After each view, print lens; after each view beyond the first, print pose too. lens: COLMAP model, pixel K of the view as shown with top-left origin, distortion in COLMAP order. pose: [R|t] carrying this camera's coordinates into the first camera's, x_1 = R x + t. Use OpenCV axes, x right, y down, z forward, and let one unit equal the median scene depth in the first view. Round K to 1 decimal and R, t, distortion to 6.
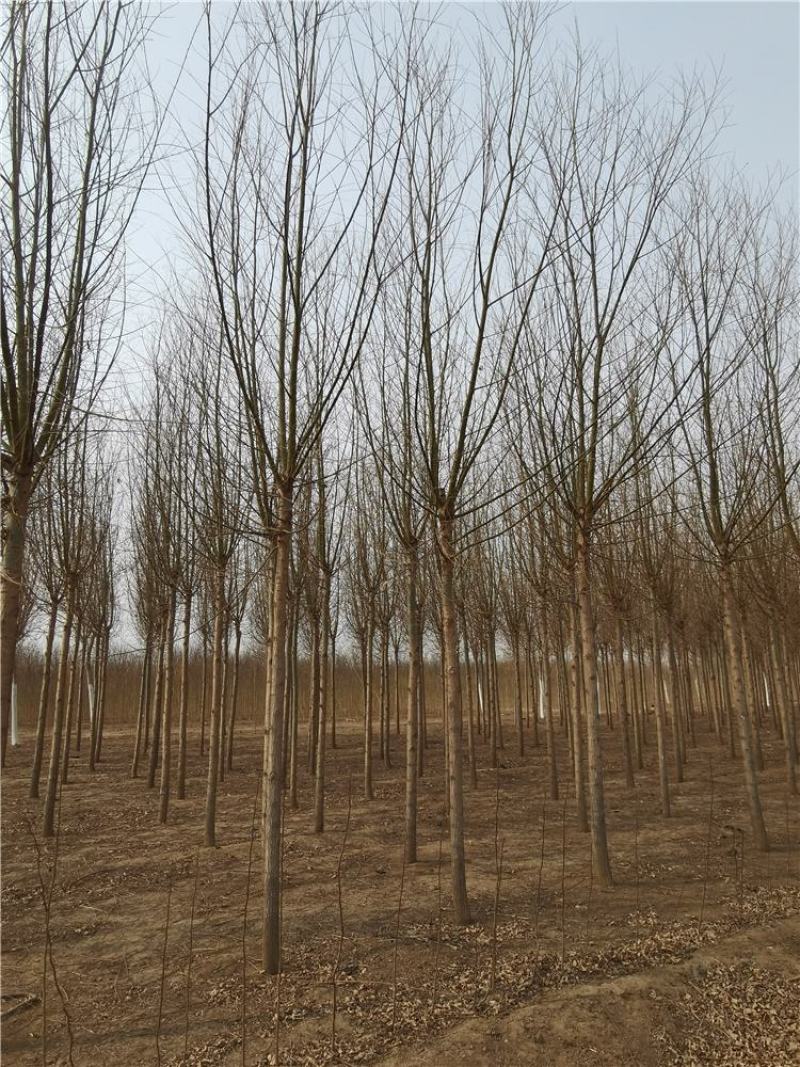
lens RADIAL K [[650.6, 0, 400.9], [0, 650.6, 540.6], [0, 0, 1]] dist [-0.031317, 0.000827]
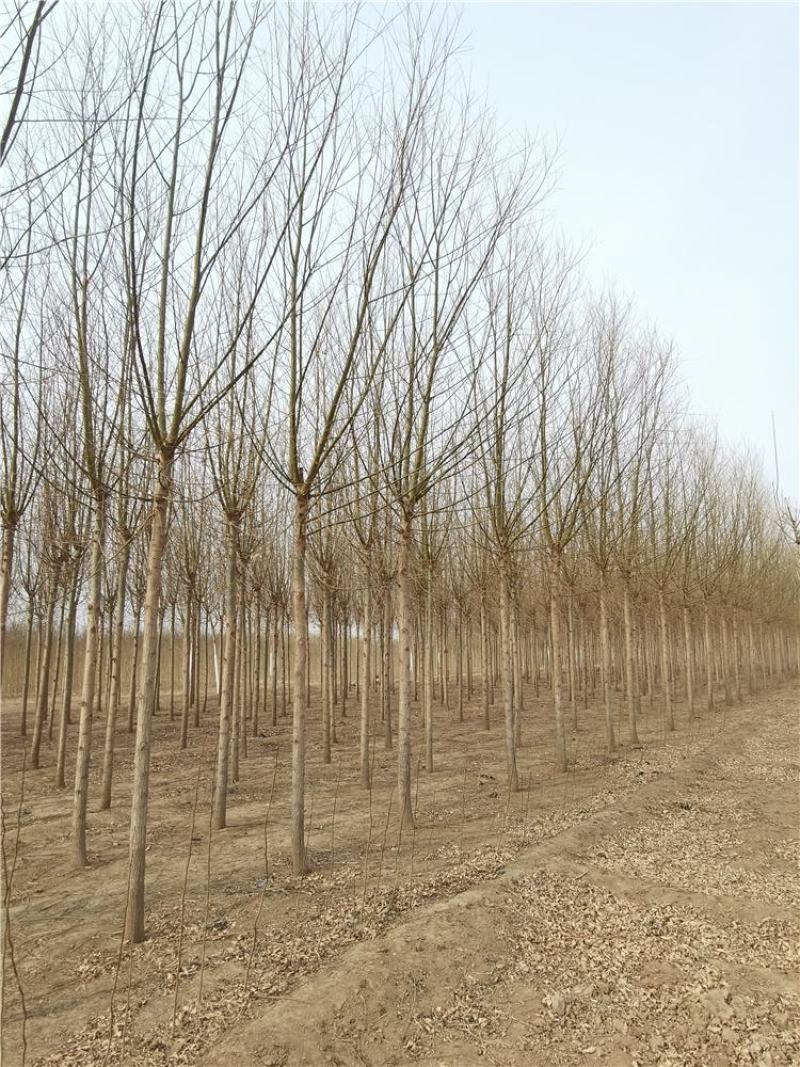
lens RADIAL K [[650.6, 0, 406.6], [0, 650.6, 530.7], [0, 0, 1]] dist [-0.031317, 0.000827]
pose [[0.914515, 0.075452, 0.397454, -0.252428], [-0.085478, 0.996311, 0.007541, -0.002769], [-0.395419, -0.040870, 0.917591, -0.046313]]
